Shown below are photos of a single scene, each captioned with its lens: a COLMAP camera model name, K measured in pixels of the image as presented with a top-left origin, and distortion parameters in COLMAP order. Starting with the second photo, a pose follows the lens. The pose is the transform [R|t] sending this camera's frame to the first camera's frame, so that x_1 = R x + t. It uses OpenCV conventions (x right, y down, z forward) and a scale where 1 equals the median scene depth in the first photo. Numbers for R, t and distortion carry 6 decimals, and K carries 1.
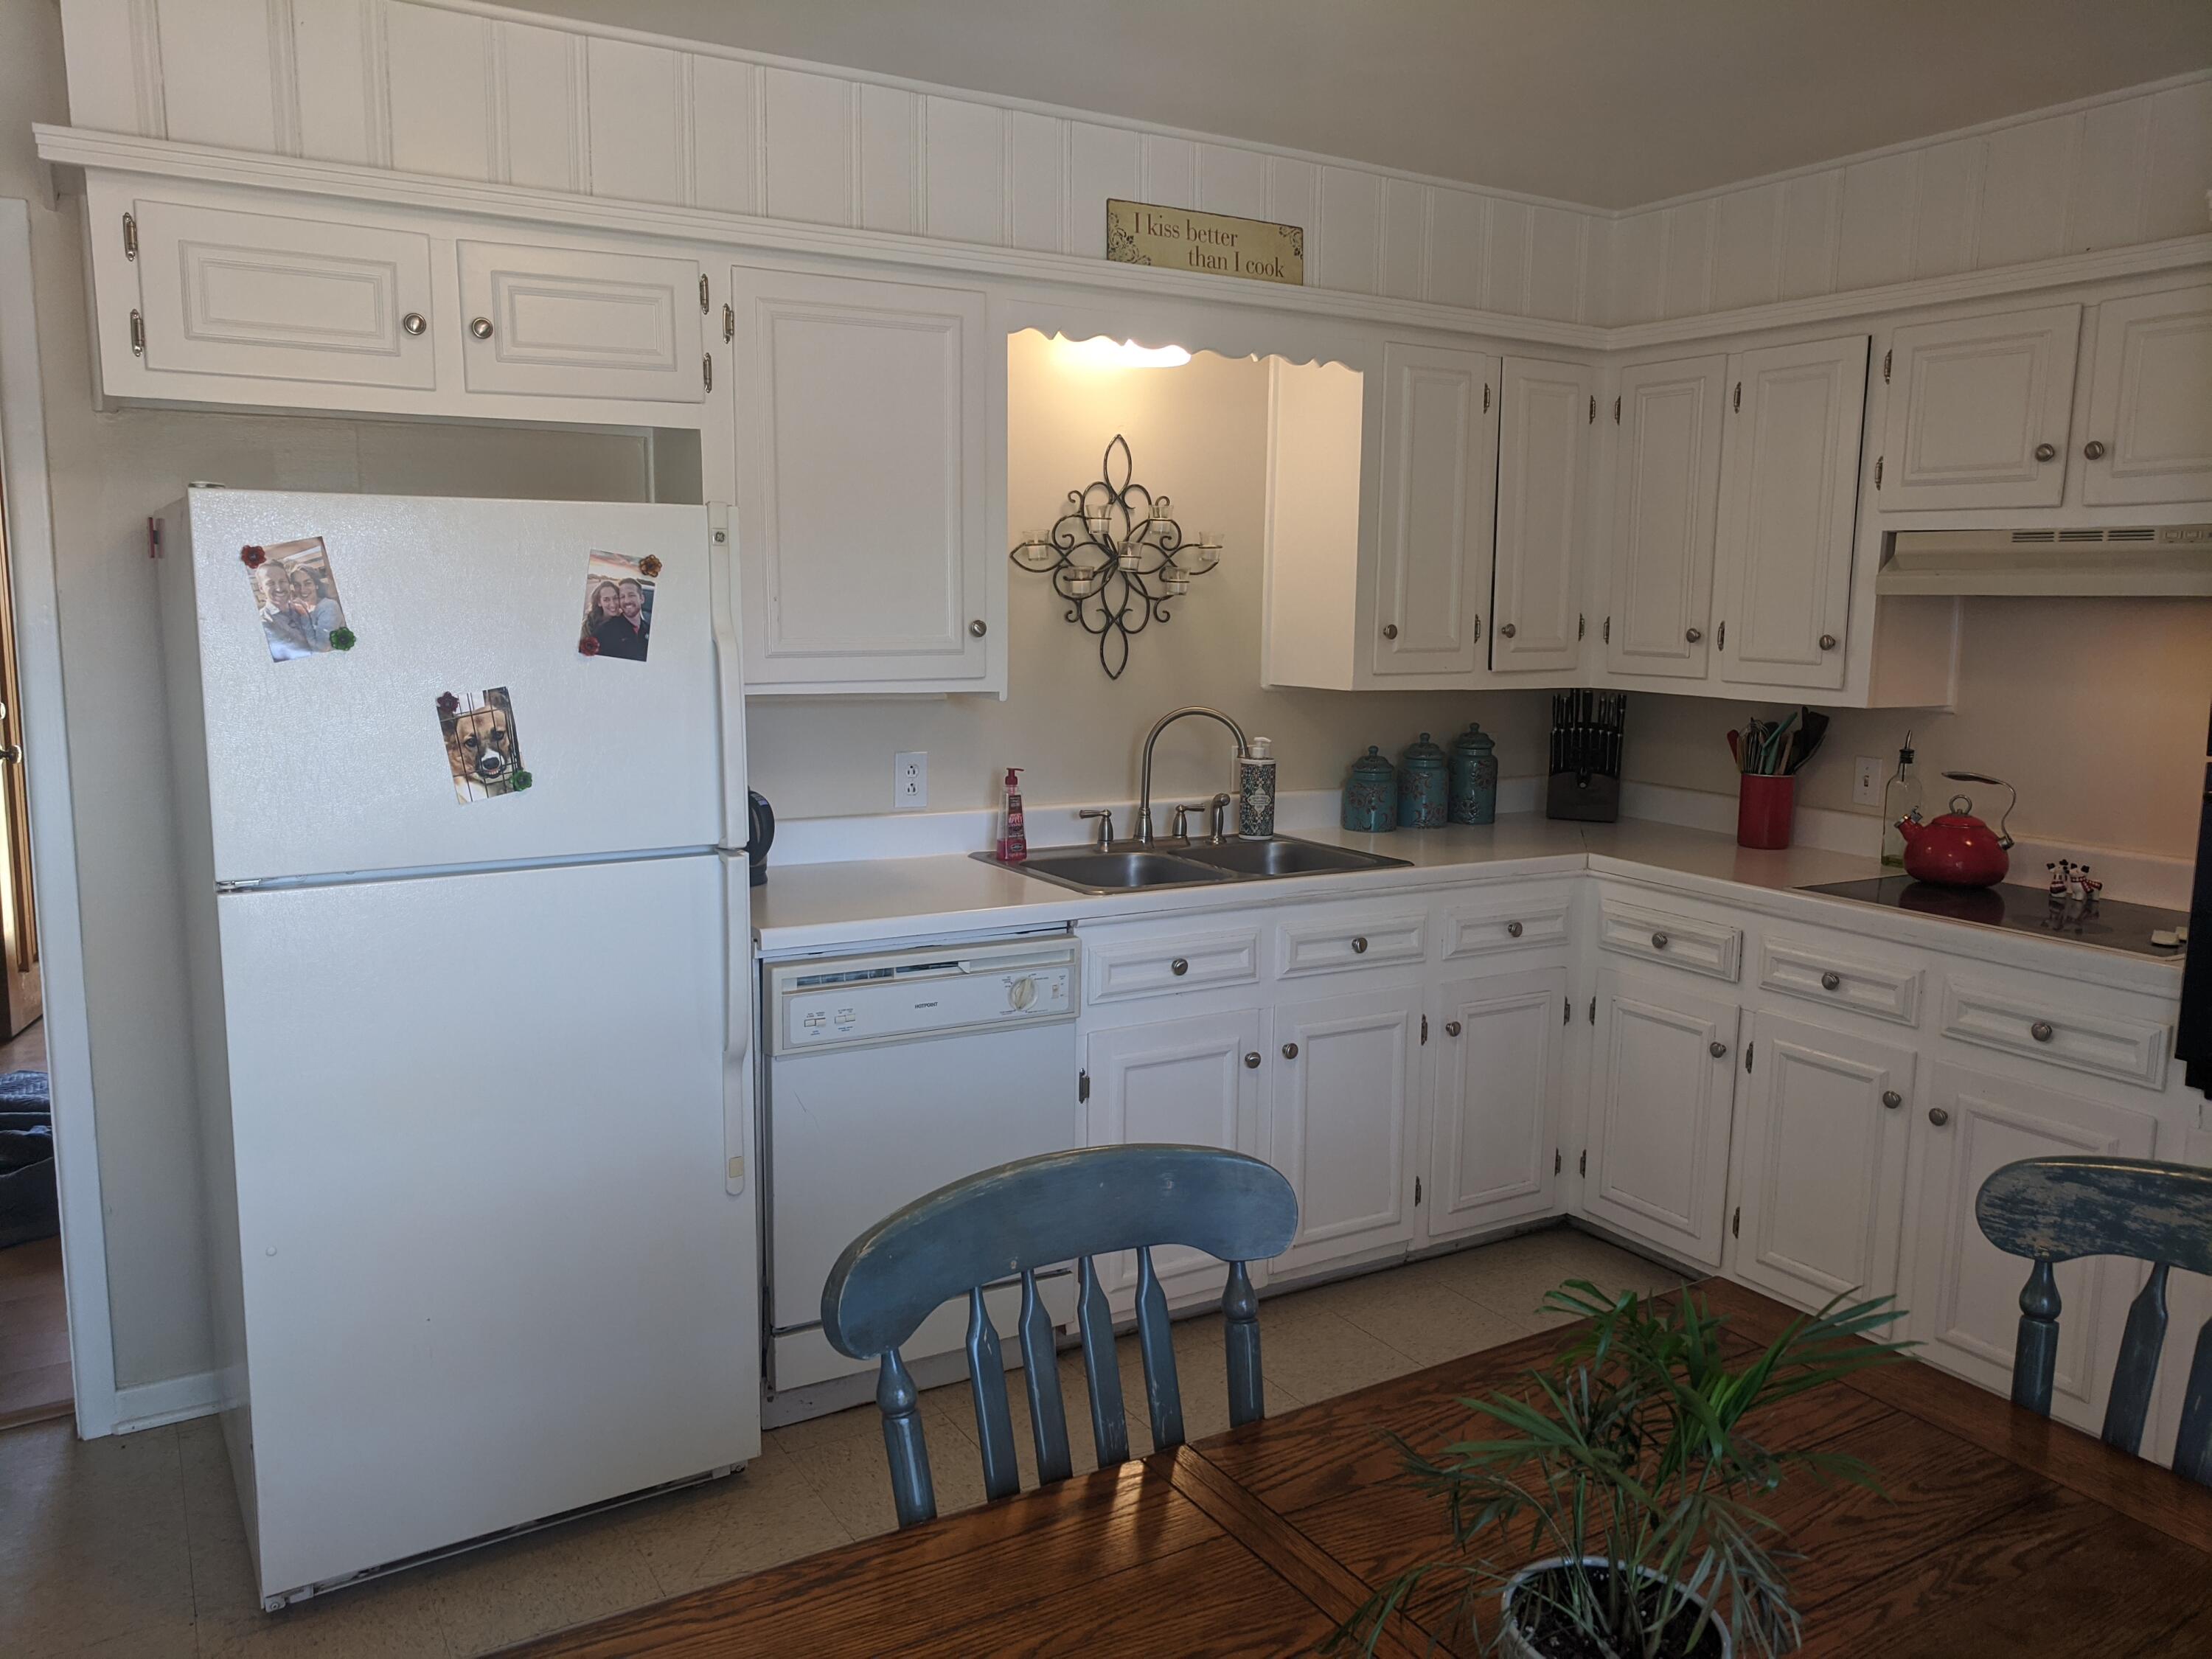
lens RADIAL K [[1666.1, 0, 1106.5], [0, 1666.1, 827.8], [0, 0, 1]] dist [0.006244, 0.010931]
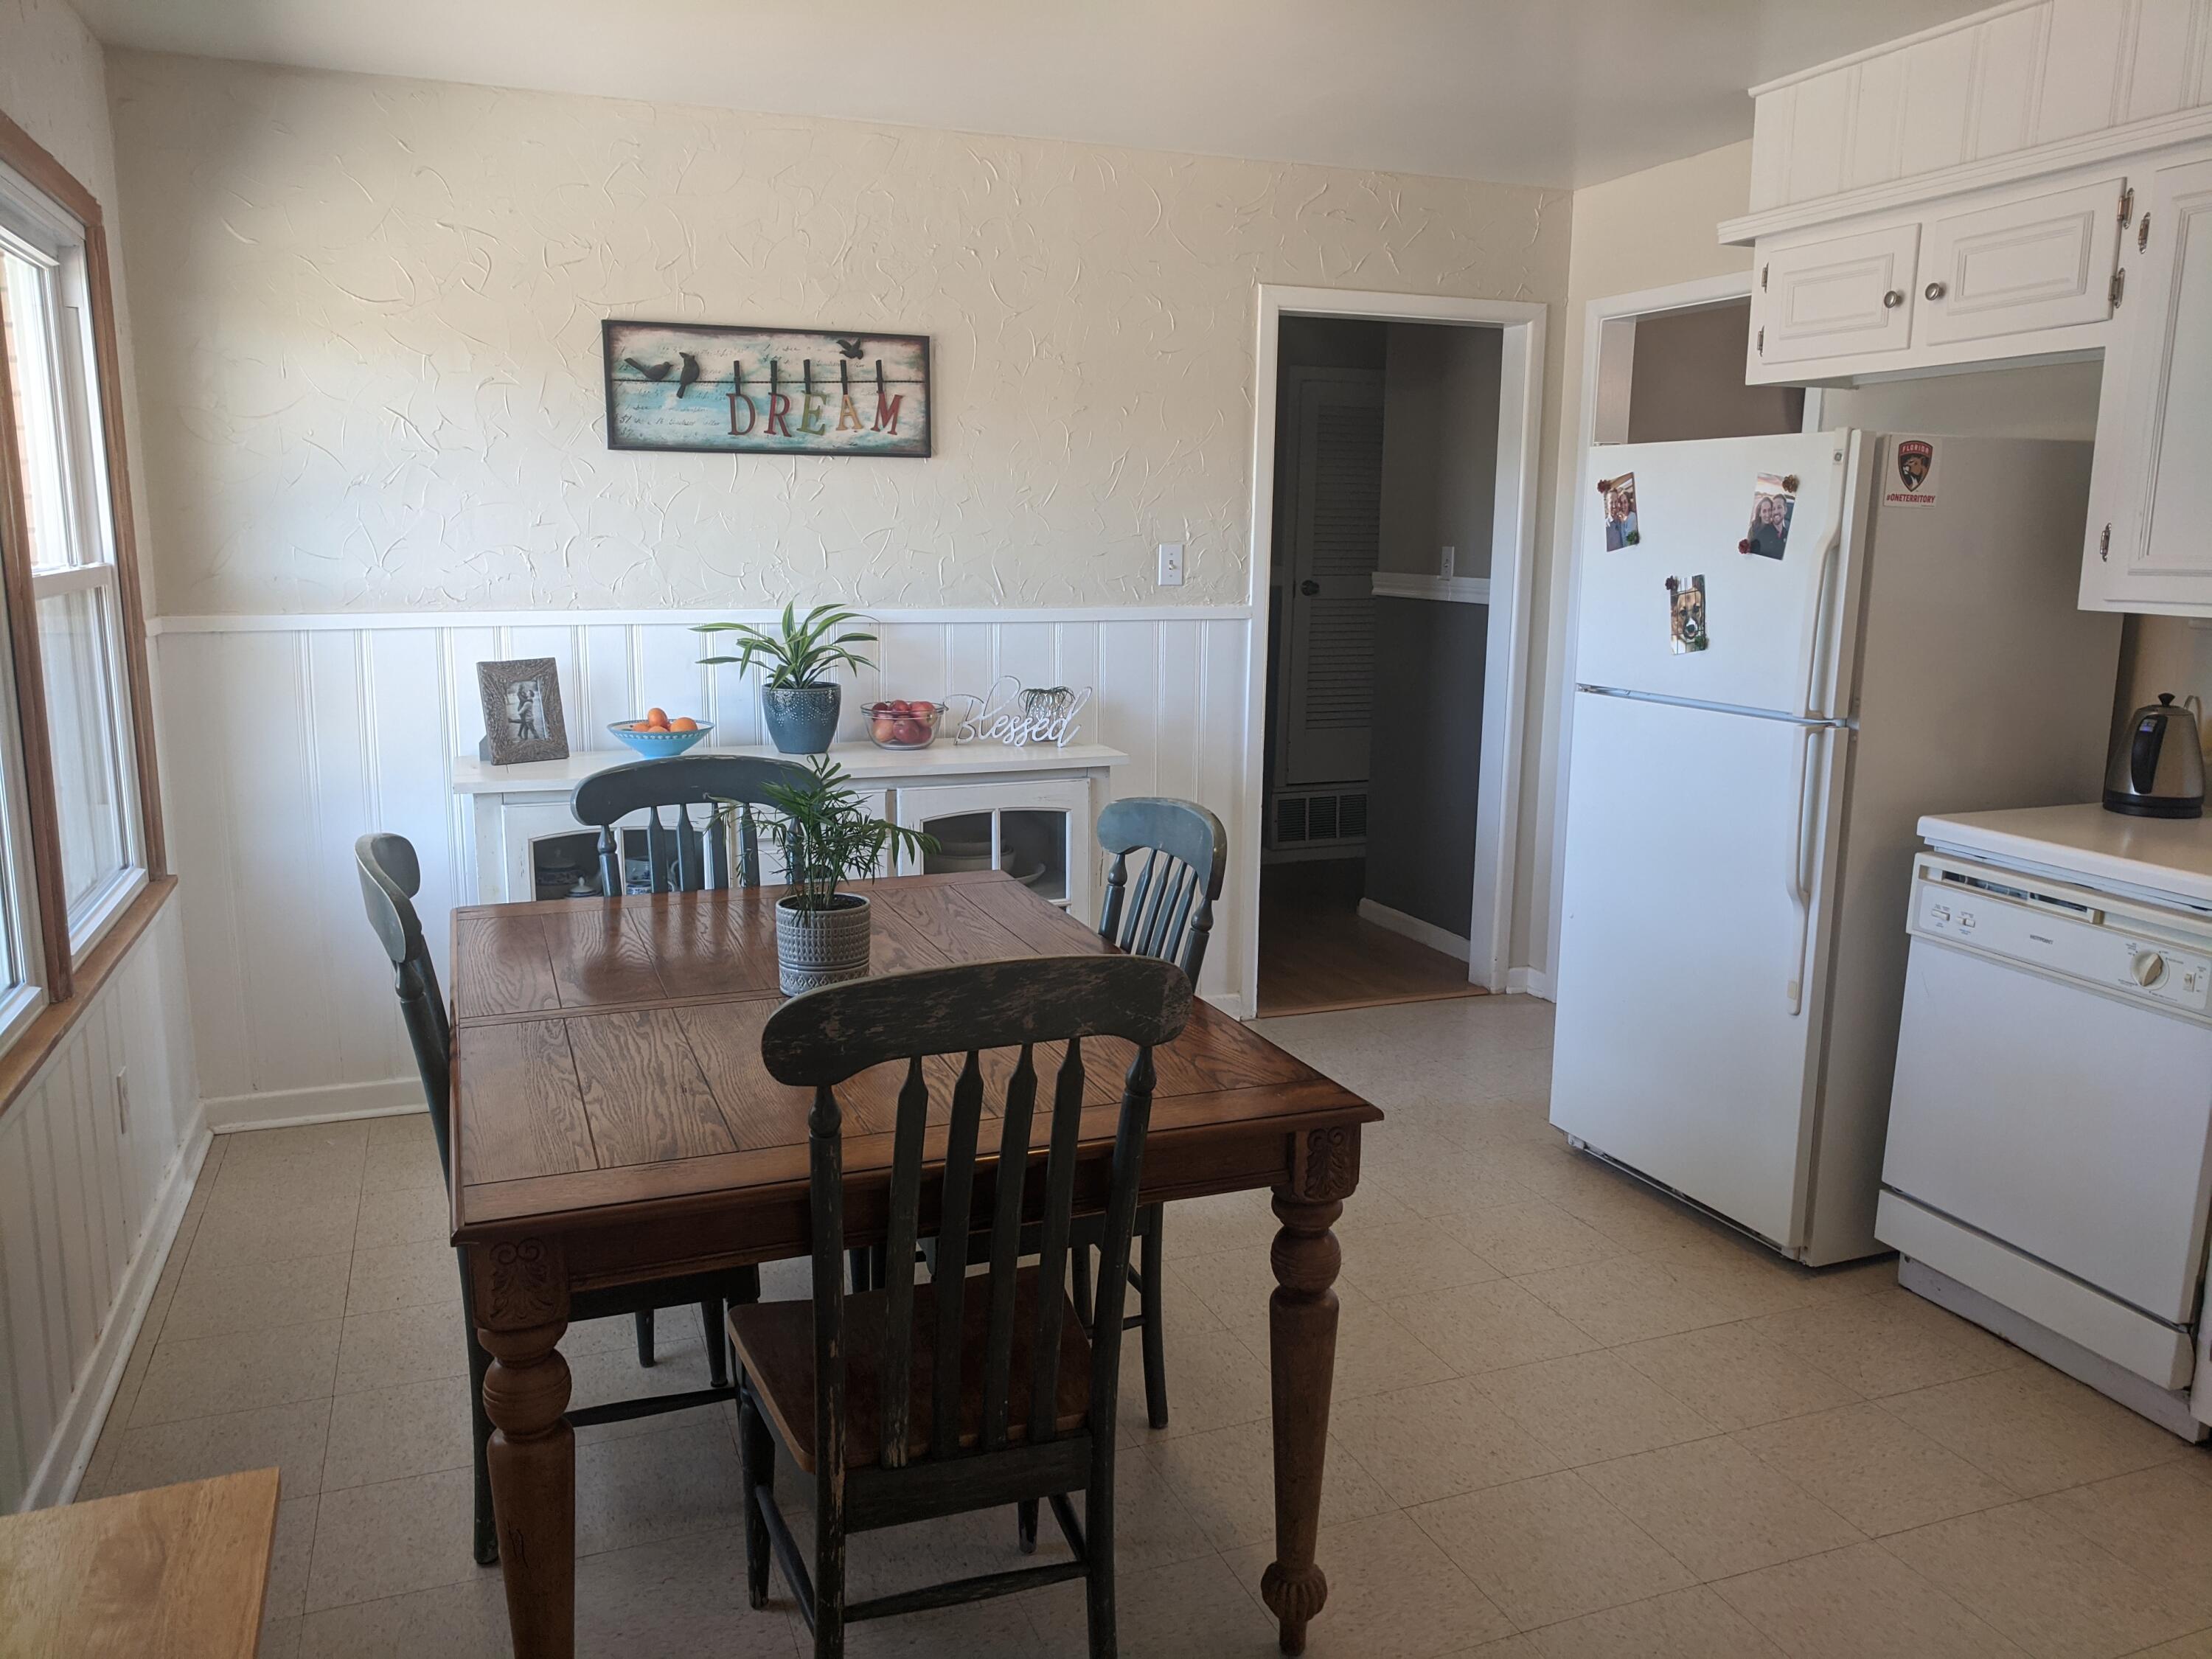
lens RADIAL K [[1666.1, 0, 1097.2], [0, 1666.1, 824.1], [0, 0, 1]] dist [0.006244, 0.010931]
pose [[-0.171038, 0.163854, -0.971544, 0.875620], [-0.152727, 0.969746, 0.190438, -0.055193], [0.973355, 0.180953, -0.140839, 0.580213]]
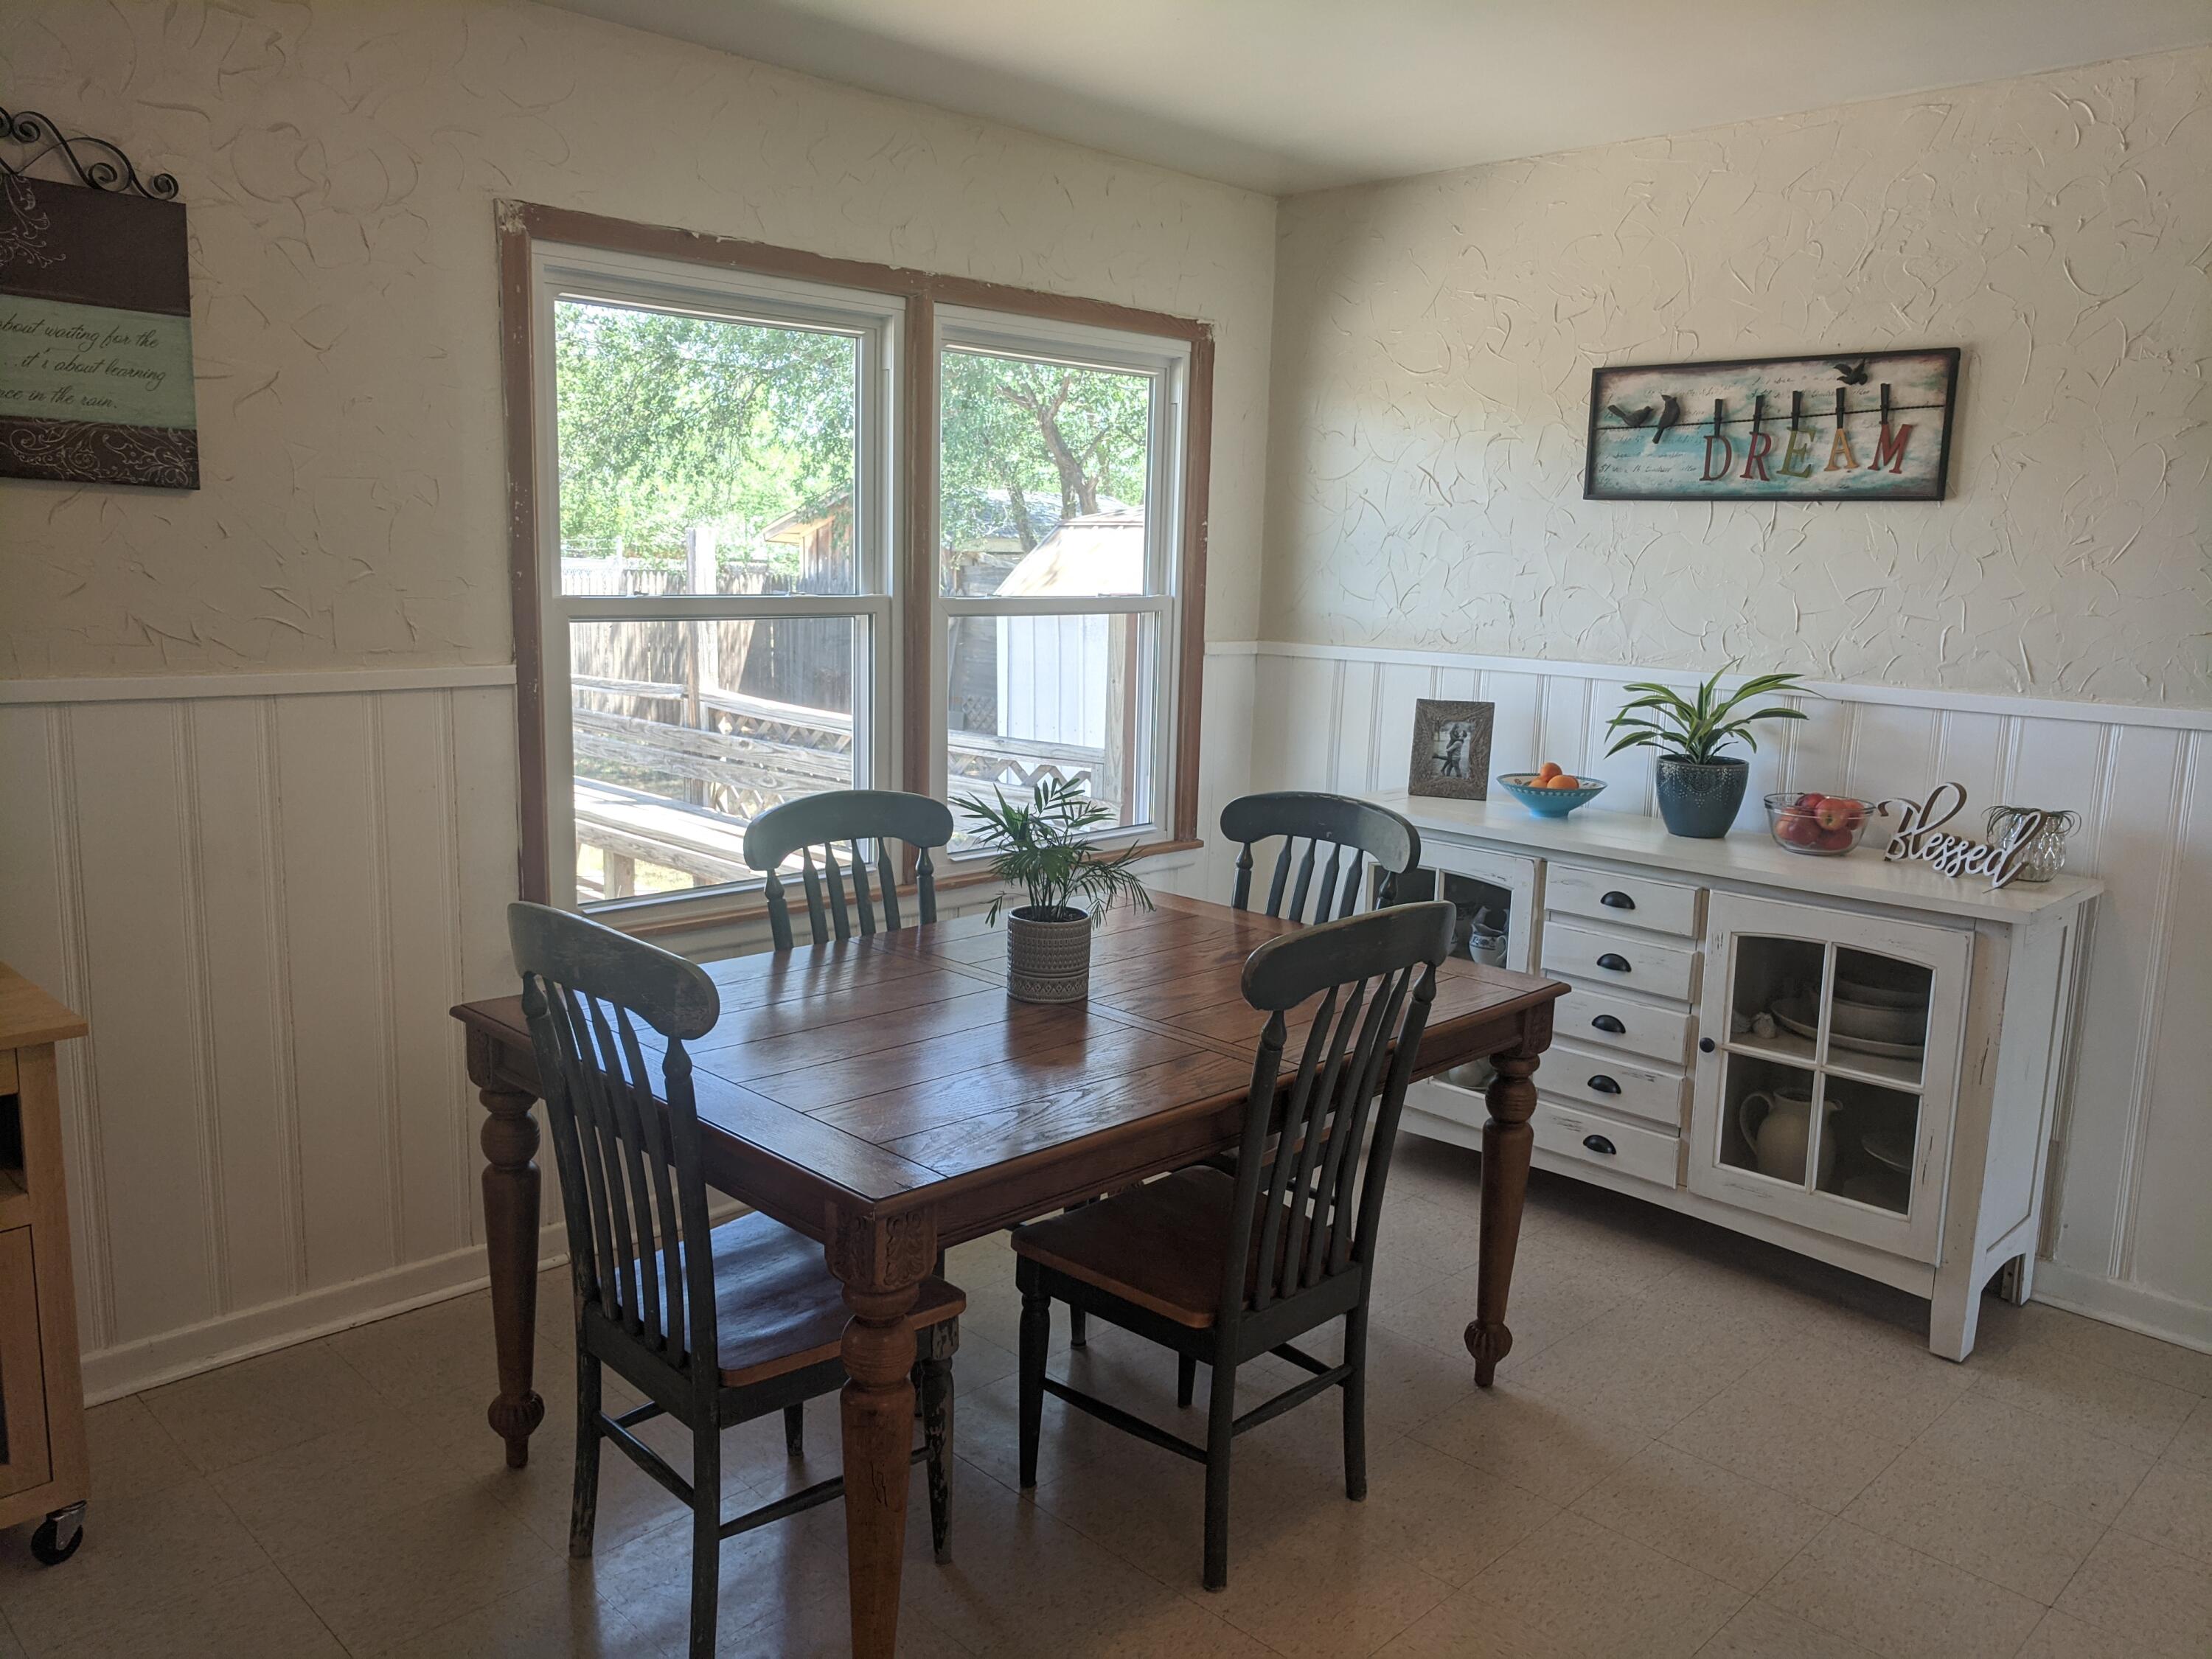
lens RADIAL K [[1666.1, 0, 1108.7], [0, 1666.1, 823.4], [0, 0, 1]] dist [0.006244, 0.010931]
pose [[-0.963603, 0.019084, -0.266655, 0.511863], [-0.066137, 0.949426, 0.306945, -0.128471], [0.259027, 0.313409, -0.913608, 0.943578]]
